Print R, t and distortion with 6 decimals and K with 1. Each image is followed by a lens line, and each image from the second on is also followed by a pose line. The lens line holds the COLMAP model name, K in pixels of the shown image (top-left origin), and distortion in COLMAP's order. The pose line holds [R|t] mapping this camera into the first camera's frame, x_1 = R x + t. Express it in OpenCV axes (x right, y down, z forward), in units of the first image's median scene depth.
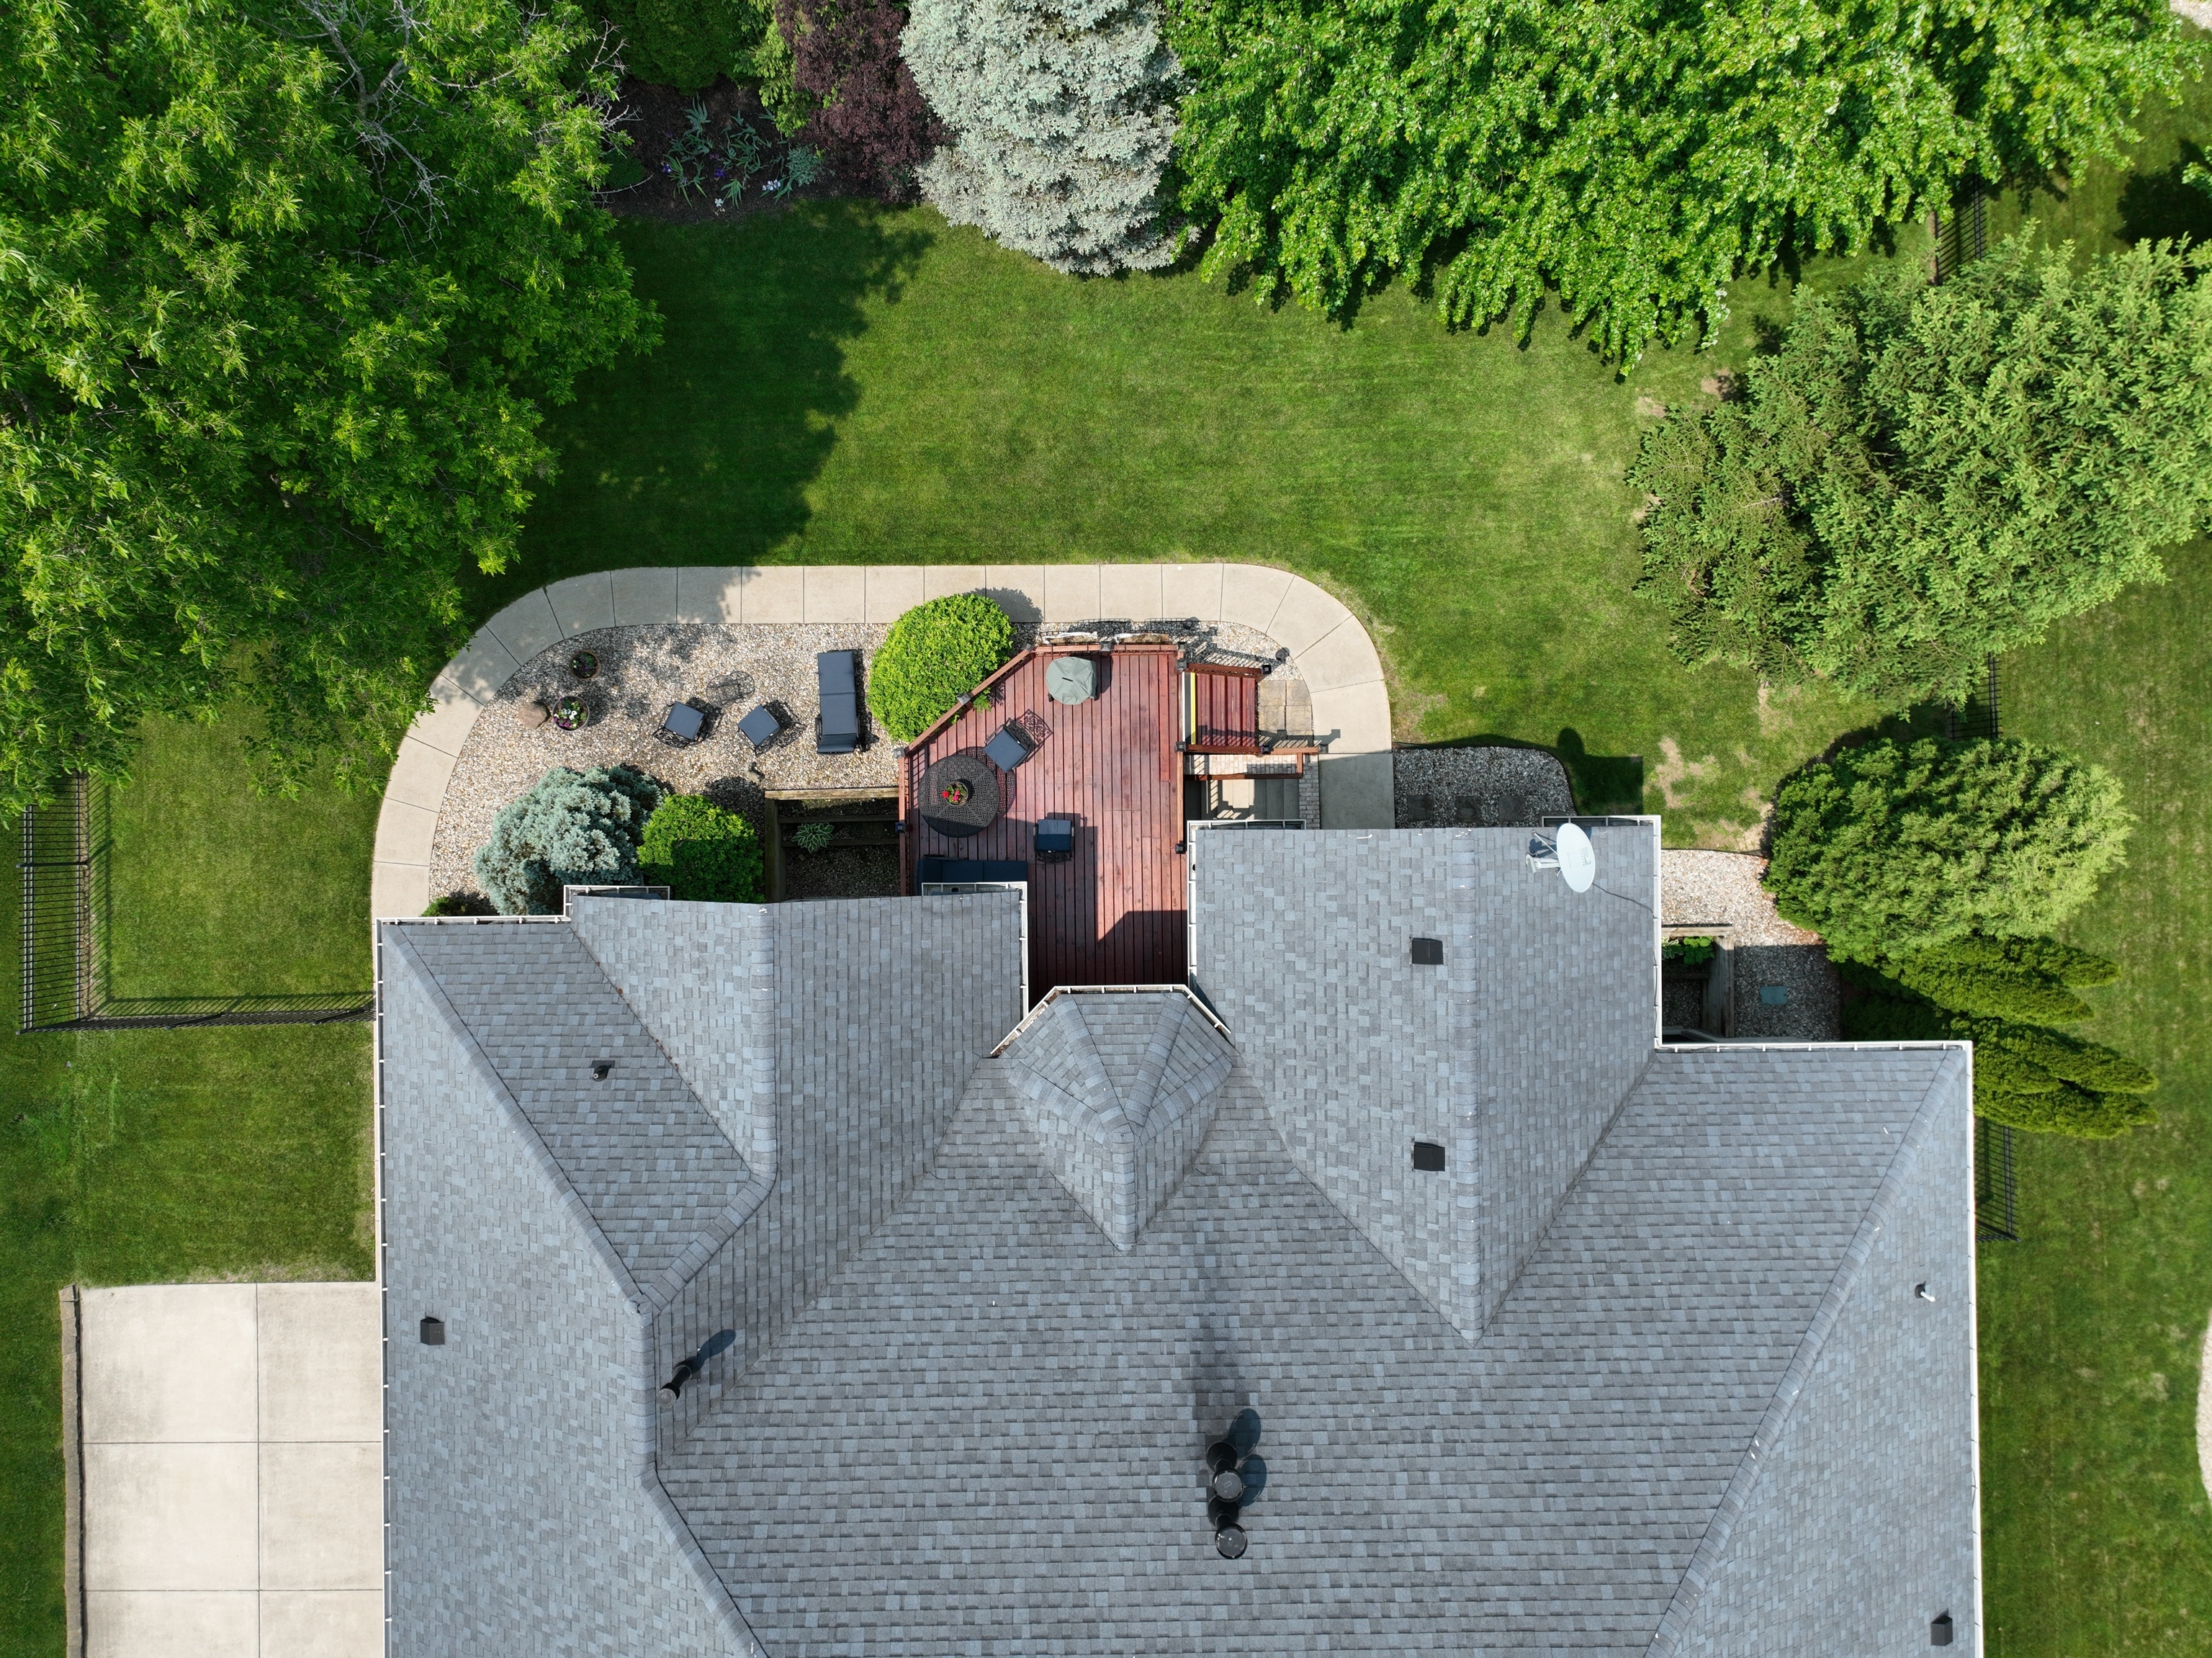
lens RADIAL K [[1544.9, 0, 1101.7], [0, 1544.9, 823.4], [0, 0, 1]] dist [0.008966, 0.011005]
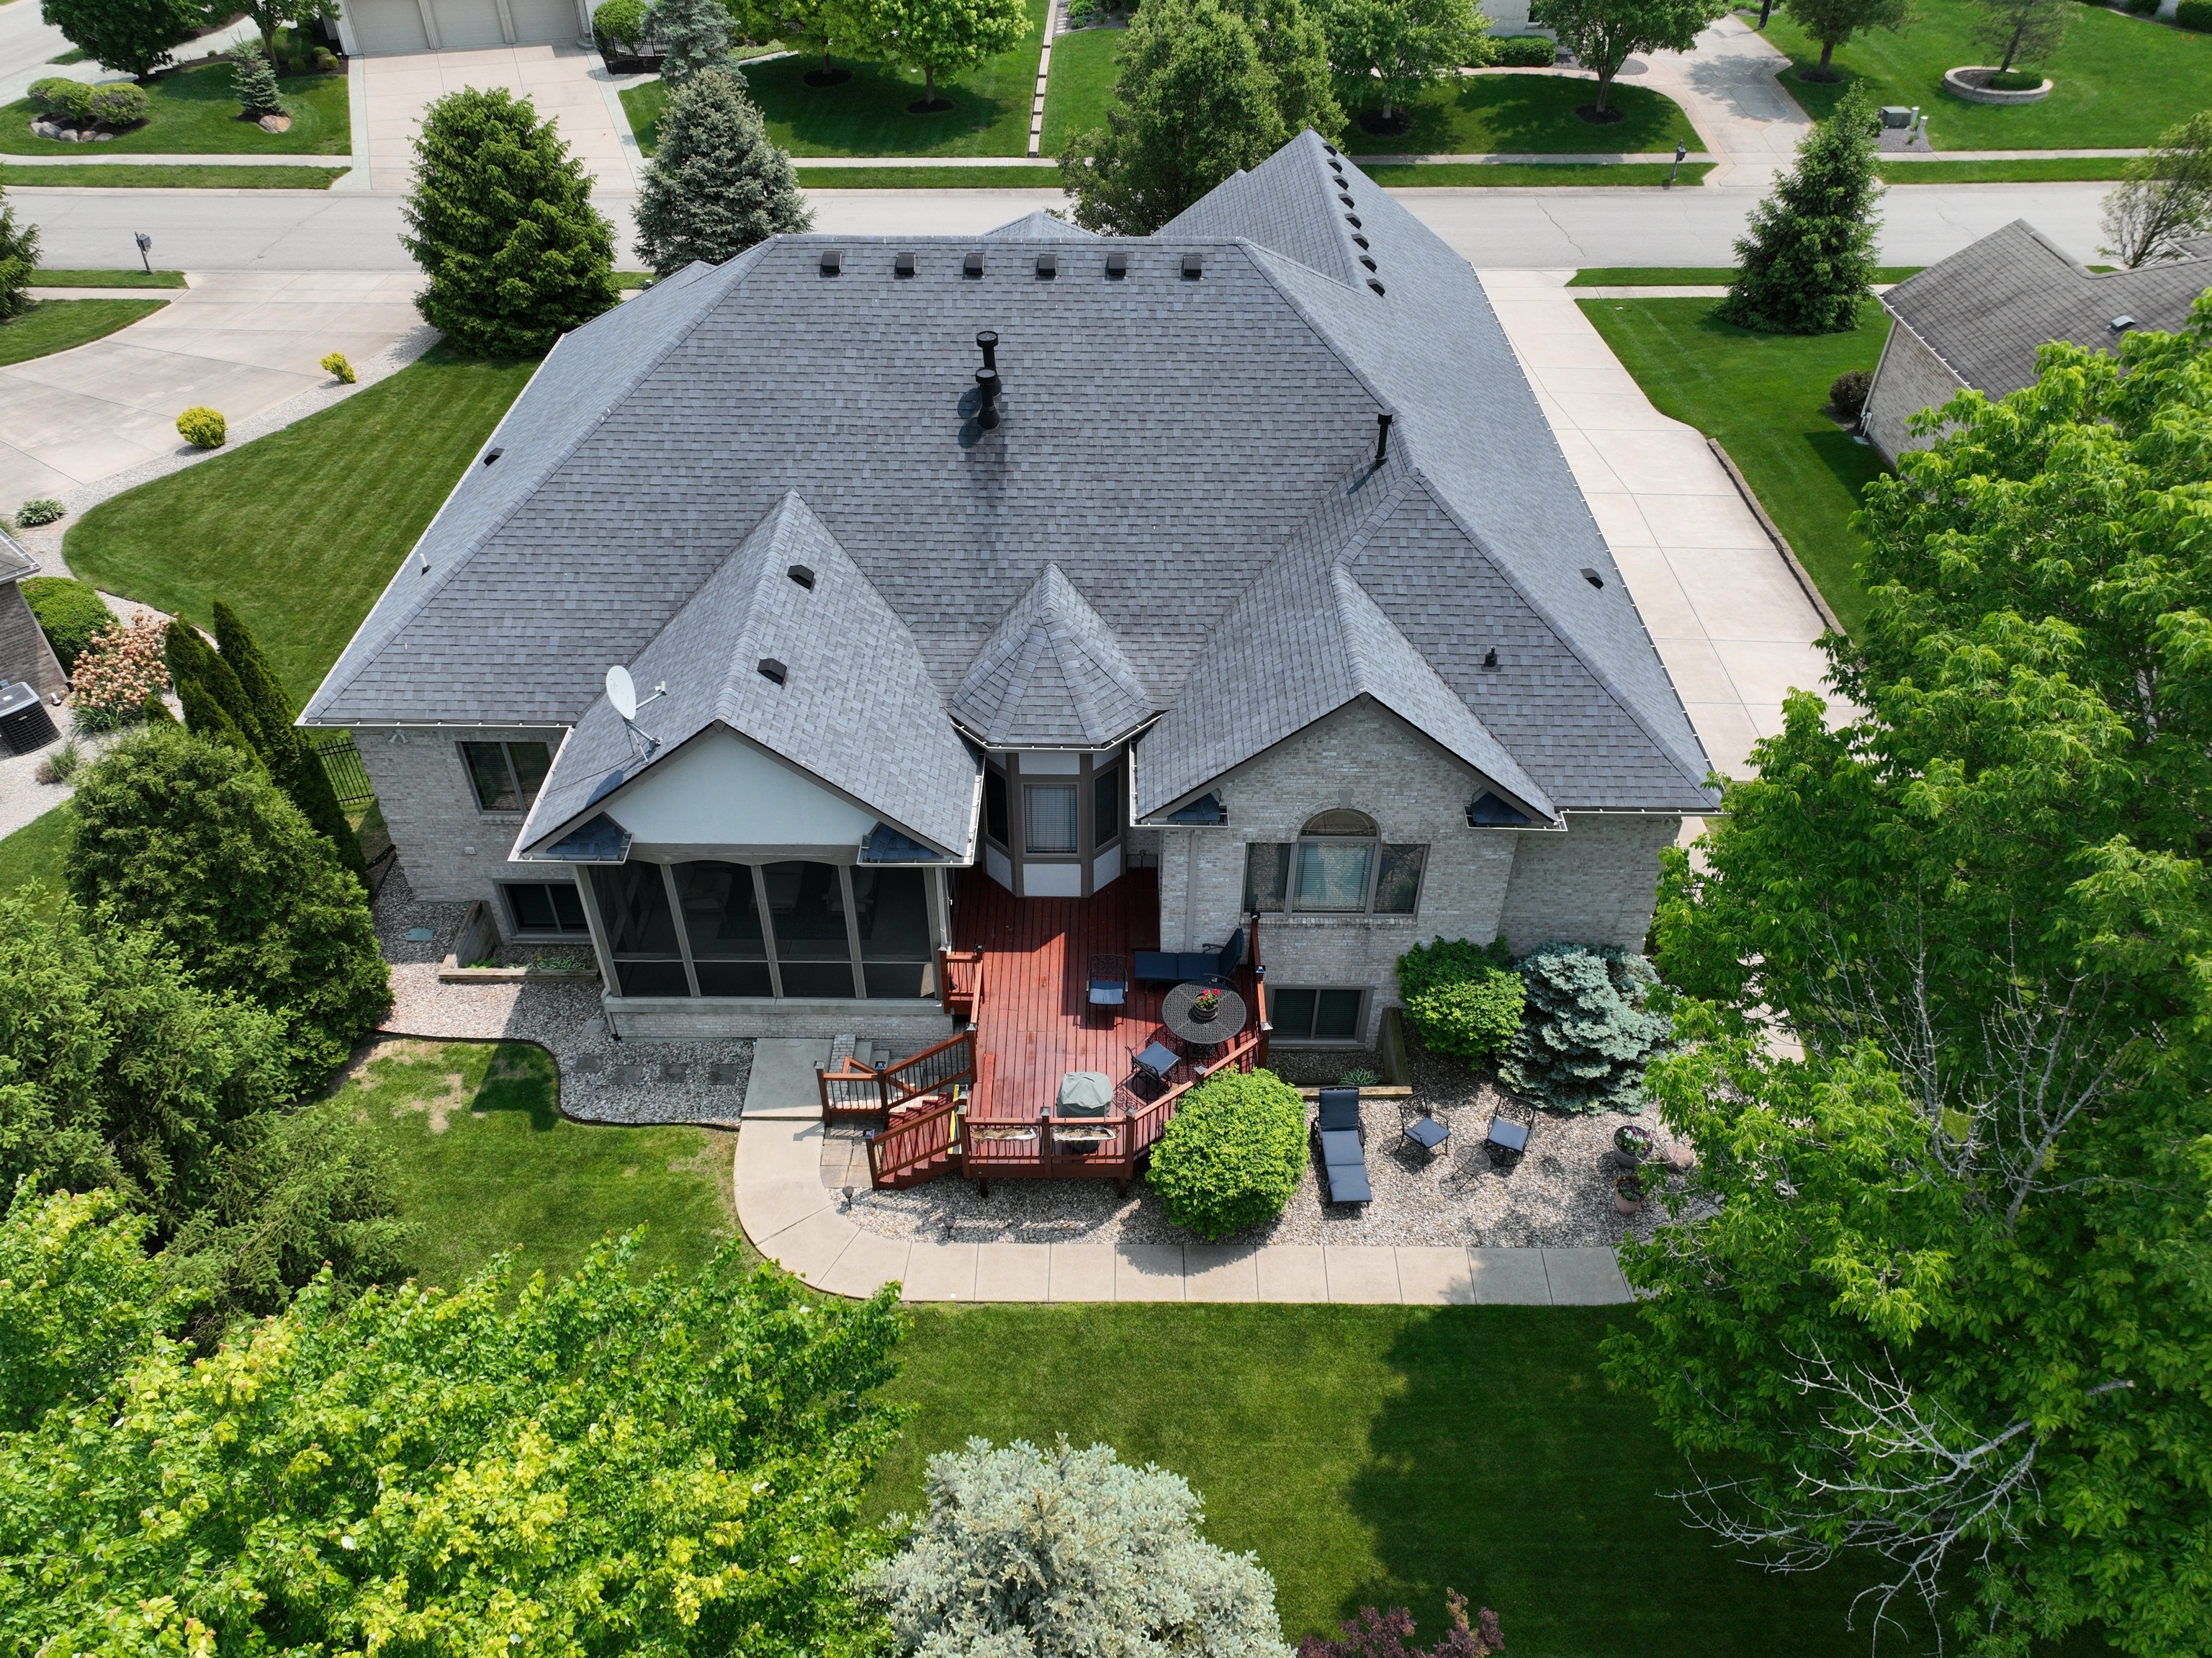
lens RADIAL K [[1544.9, 0, 1101.3], [0, 1544.9, 834.2], [0, 0, 1]] dist [0.008966, 0.011005]
pose [[-0.999719, -0.023705, 0.000508, -0.031450], [0.015902, -0.654444, 0.755943, -0.820839], [-0.017587, 0.755739, 0.654637, 0.338051]]
